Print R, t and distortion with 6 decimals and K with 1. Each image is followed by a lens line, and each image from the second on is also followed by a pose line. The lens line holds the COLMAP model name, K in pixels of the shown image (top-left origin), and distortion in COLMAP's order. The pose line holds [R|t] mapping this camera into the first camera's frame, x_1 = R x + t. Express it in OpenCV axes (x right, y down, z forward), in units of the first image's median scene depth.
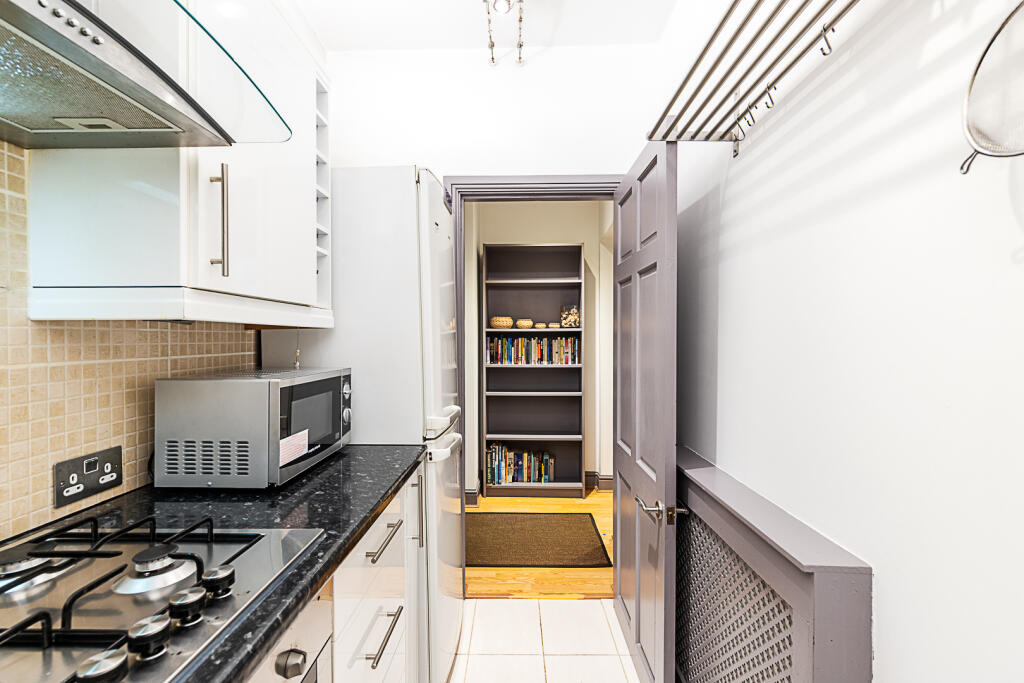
lens RADIAL K [[459.3, 0, 513.5], [0, 459.3, 339.6], [0, 0, 1]] dist [0.008415, -0.002731]
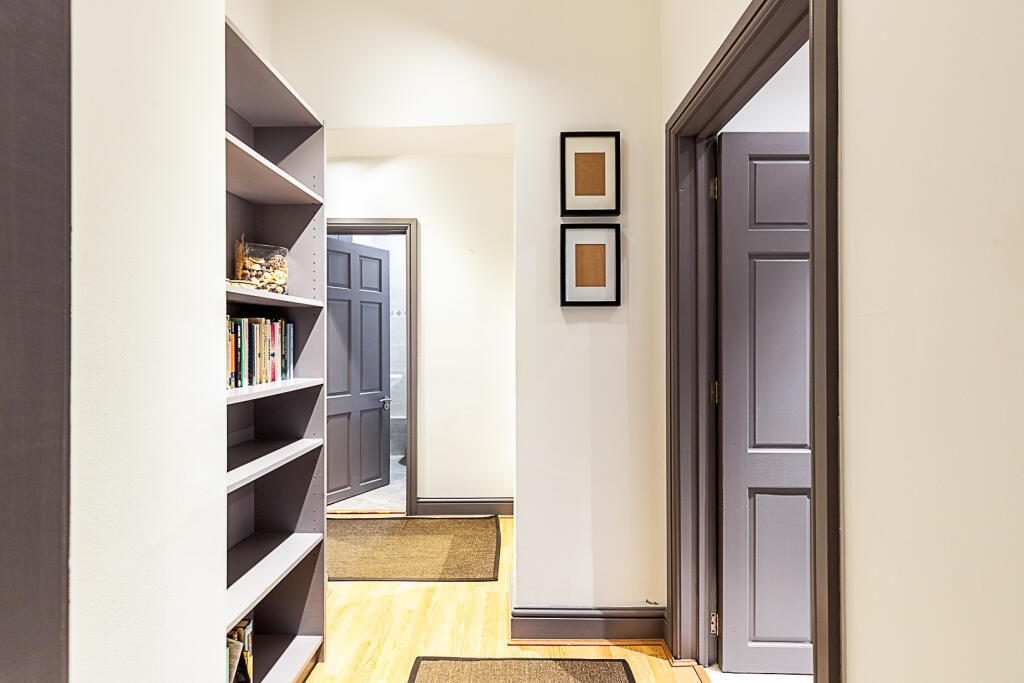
lens RADIAL K [[459.3, 0, 512.6], [0, 459.3, 341.0], [0, 0, 1]] dist [0.008415, -0.002731]
pose [[0.002266, 0.000331, 0.999997, -0.311923], [0.006495, 0.999979, -0.000346, 0.017171], [-0.999976, 0.006496, 0.002263, 0.776914]]
